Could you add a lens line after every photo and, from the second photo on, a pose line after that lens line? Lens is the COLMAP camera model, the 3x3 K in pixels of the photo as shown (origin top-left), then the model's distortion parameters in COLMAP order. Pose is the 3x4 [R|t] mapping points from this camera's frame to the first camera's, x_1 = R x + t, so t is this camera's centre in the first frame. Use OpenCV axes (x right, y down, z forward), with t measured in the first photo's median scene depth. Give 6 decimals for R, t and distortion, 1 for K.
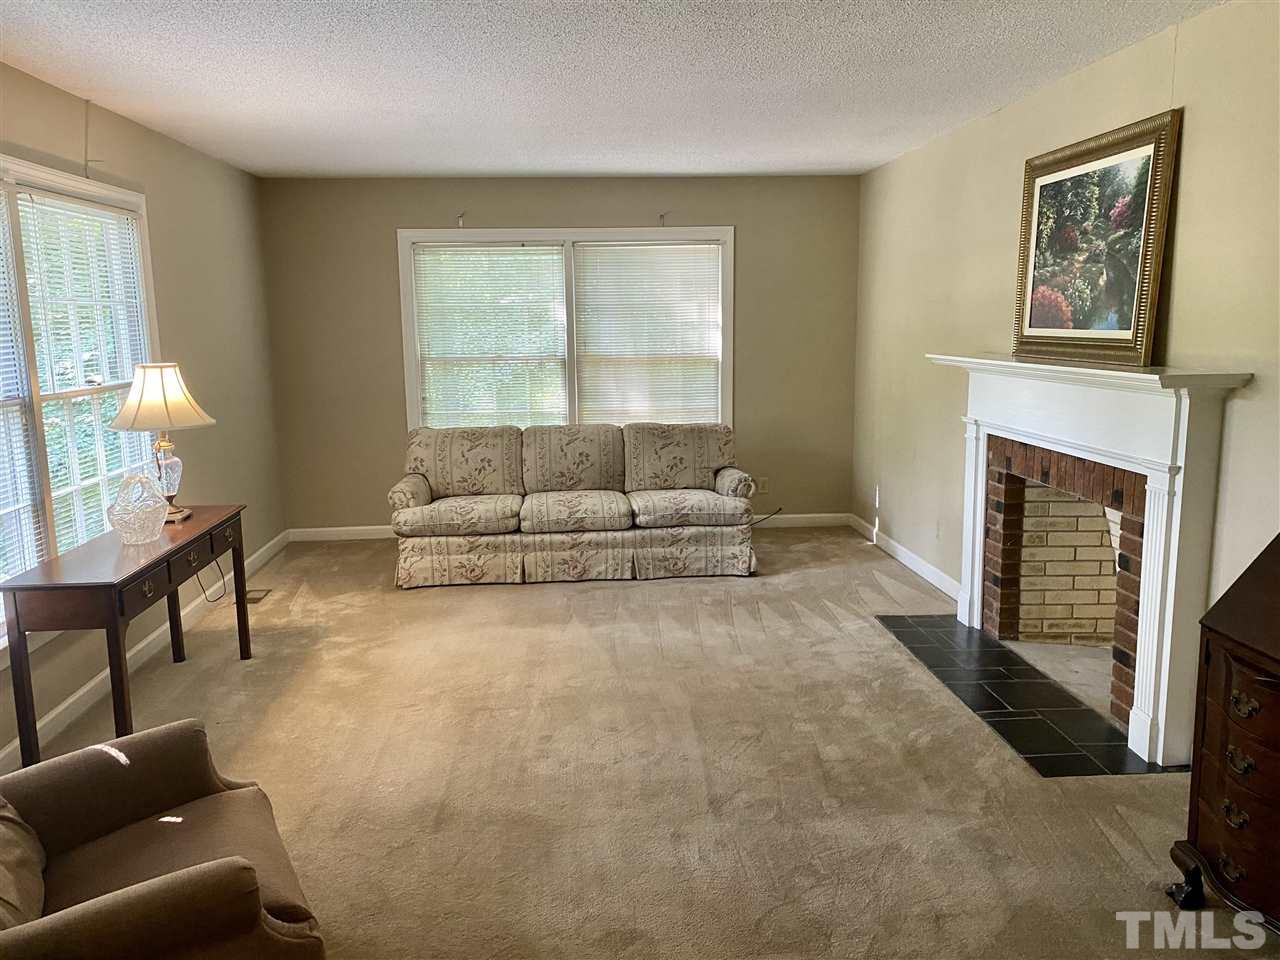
lens RADIAL K [[993.5, 0, 628.2], [0, 993.5, 468.3], [0, 0, 1]] dist [0.074894, -0.066179]
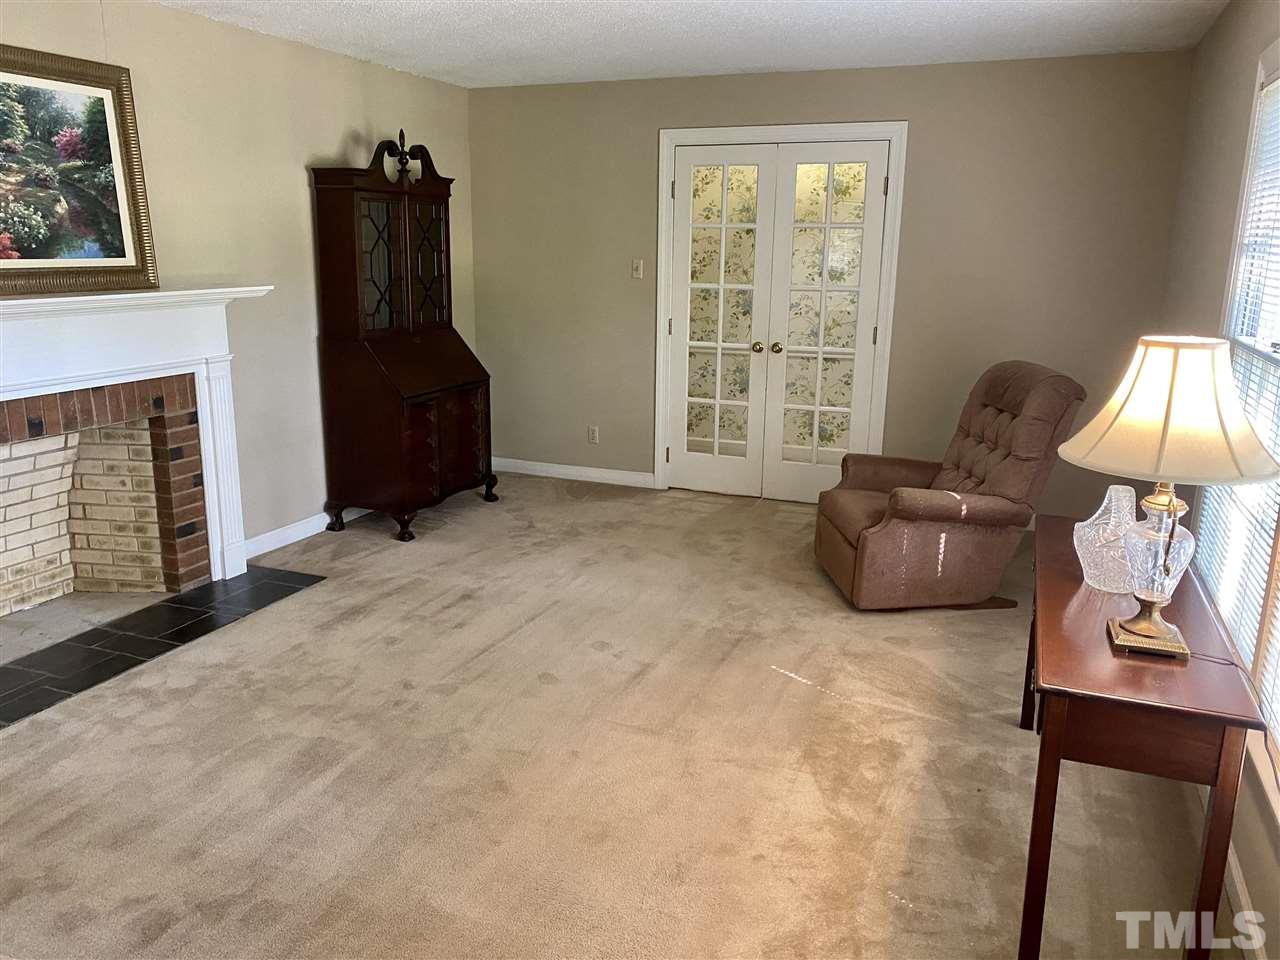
lens RADIAL K [[993.5, 0, 639.8], [0, 993.5, 480.3], [0, 0, 1]] dist [0.074894, -0.066179]
pose [[-0.901659, -0.093444, 0.422231, -0.355529], [0.069943, 0.932008, 0.355624, -0.183290], [-0.426754, 0.350183, -0.833818, 1.227083]]
